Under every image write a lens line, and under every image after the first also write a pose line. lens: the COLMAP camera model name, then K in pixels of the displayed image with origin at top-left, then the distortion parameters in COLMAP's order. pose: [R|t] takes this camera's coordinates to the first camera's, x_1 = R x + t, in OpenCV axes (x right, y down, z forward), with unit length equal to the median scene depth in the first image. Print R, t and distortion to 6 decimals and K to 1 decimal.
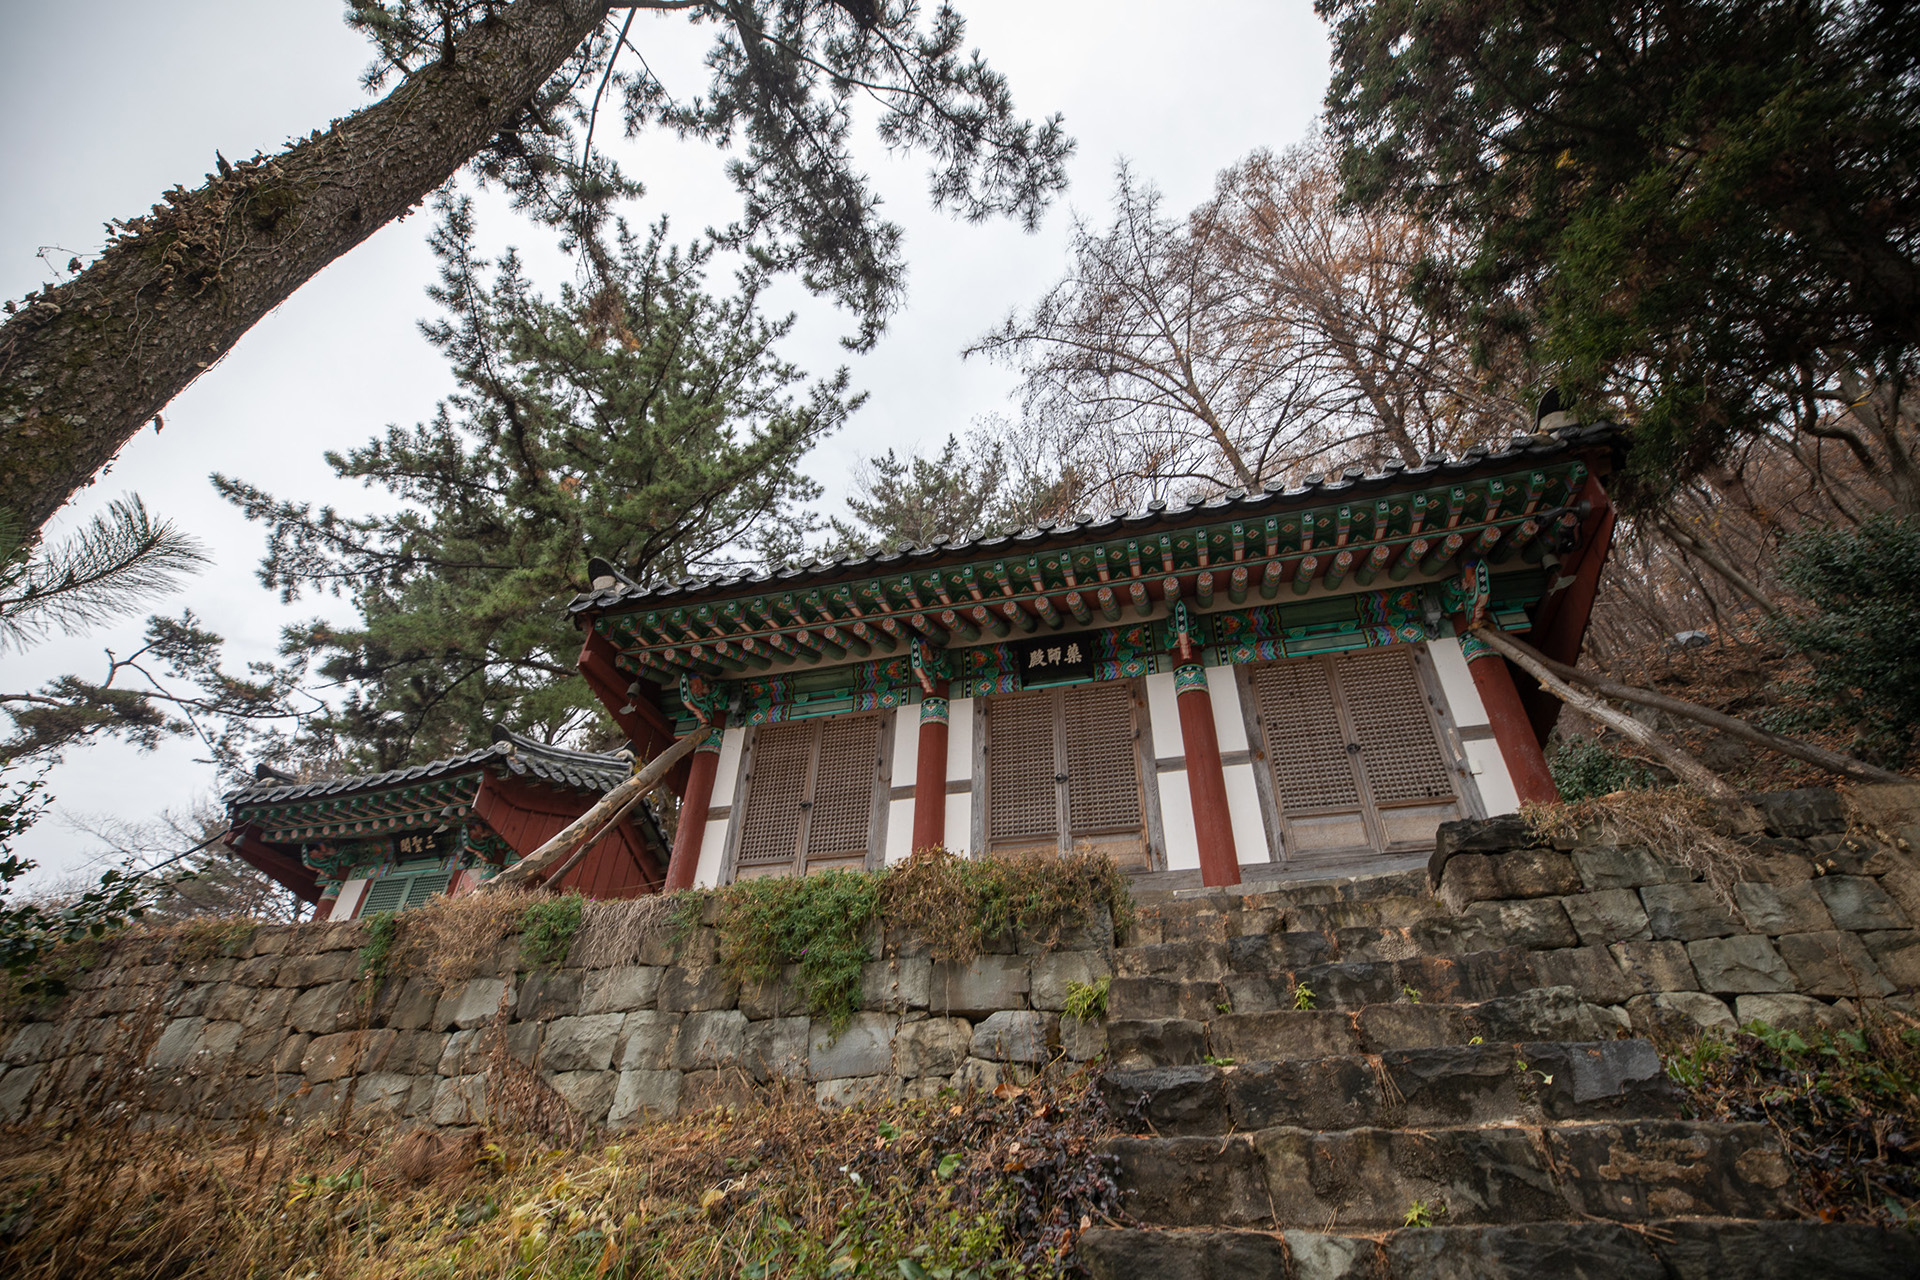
lens RADIAL K [[875.6, 0, 959.3], [0, 875.6, 638.3], [0, 0, 1]] dist [-0.044988, 0.013351]
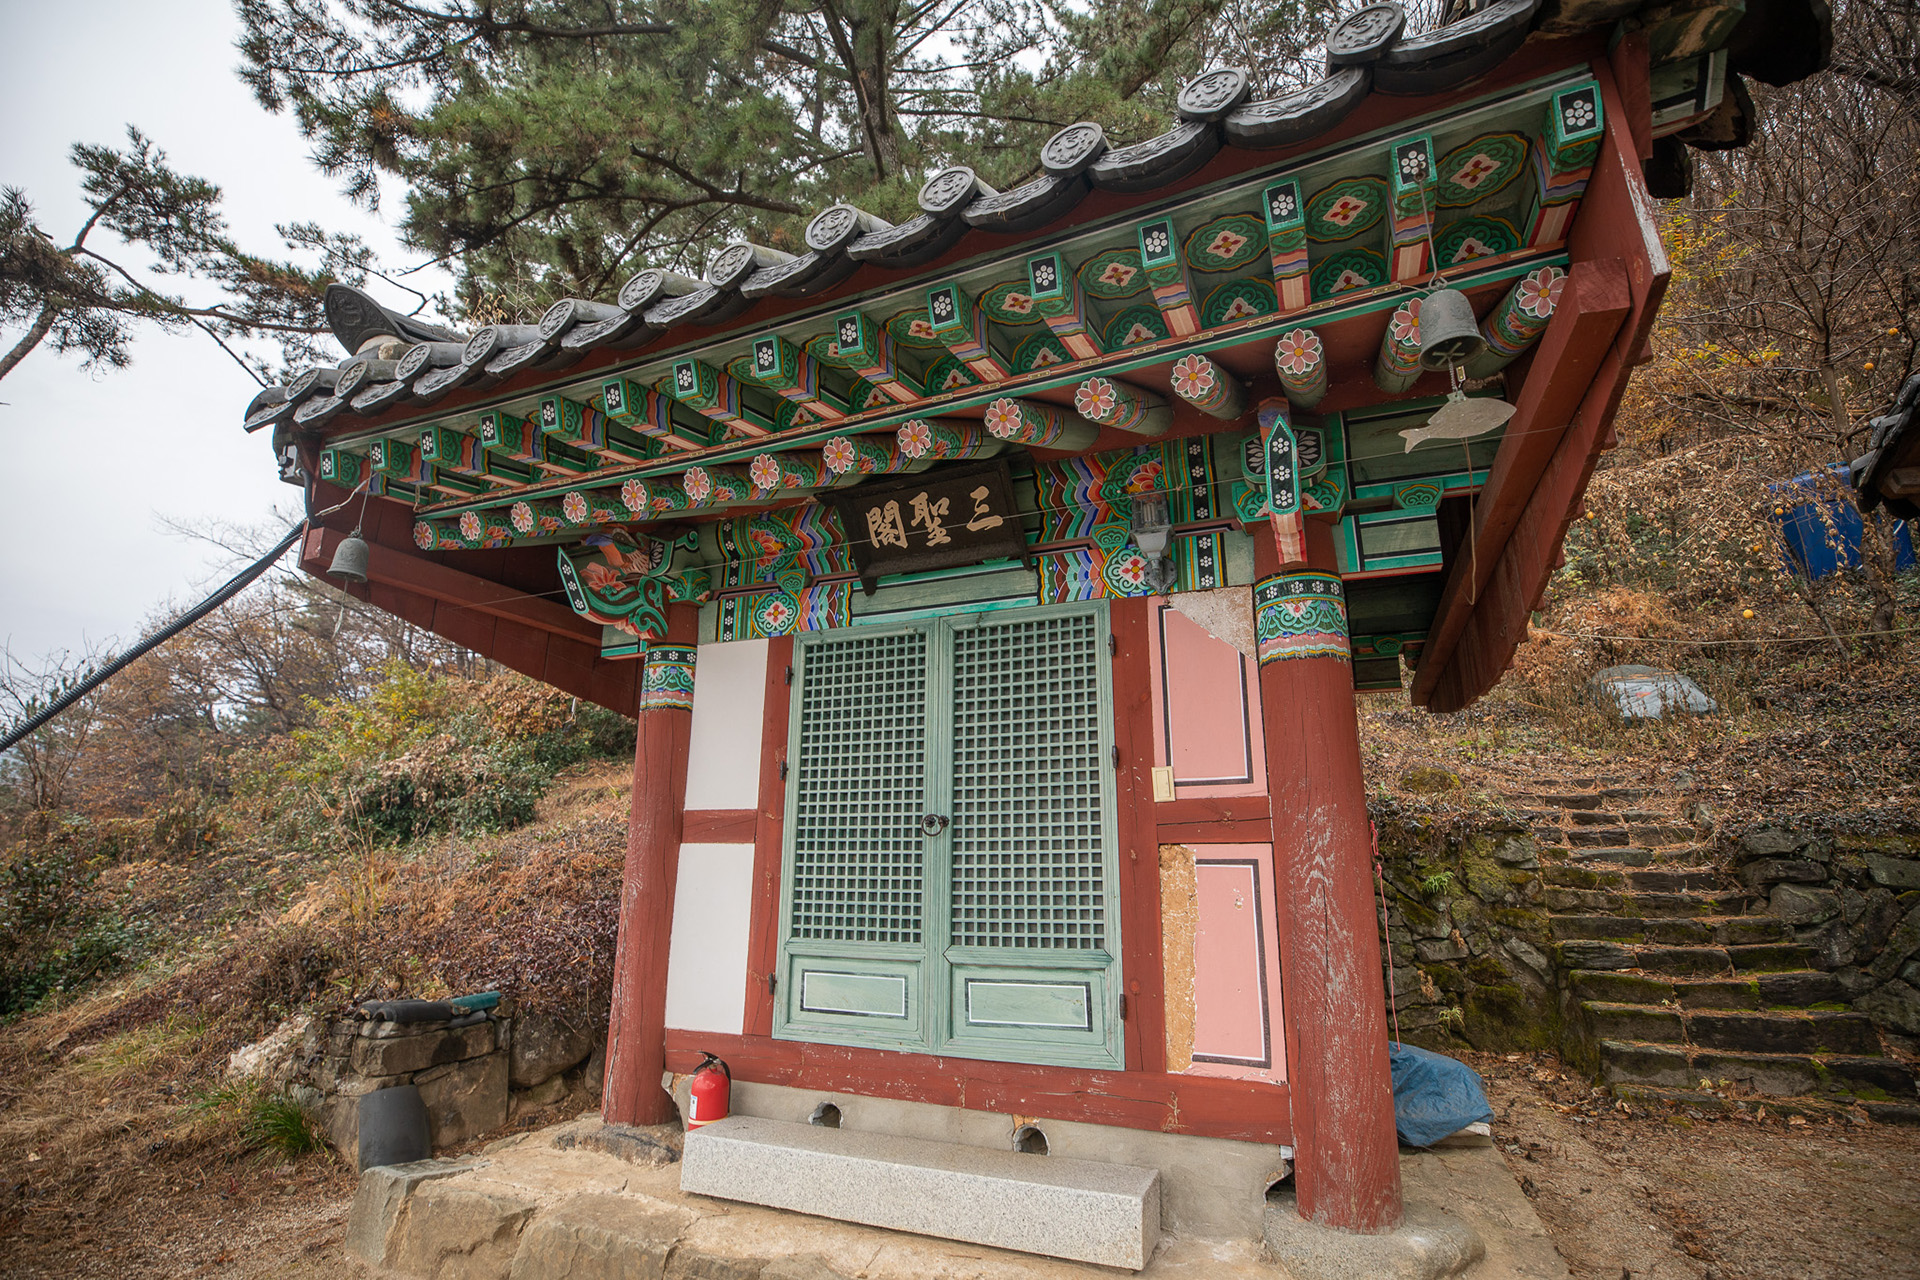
lens RADIAL K [[875.6, 0, 959.3], [0, 875.6, 638.3], [0, 0, 1]] dist [-0.044988, 0.013351]
pose [[0.993910, -0.048376, -0.099007, -0.352431], [0.083289, 0.918082, 0.387542, 0.096481], [0.072149, -0.393428, 0.916520, 0.423663]]
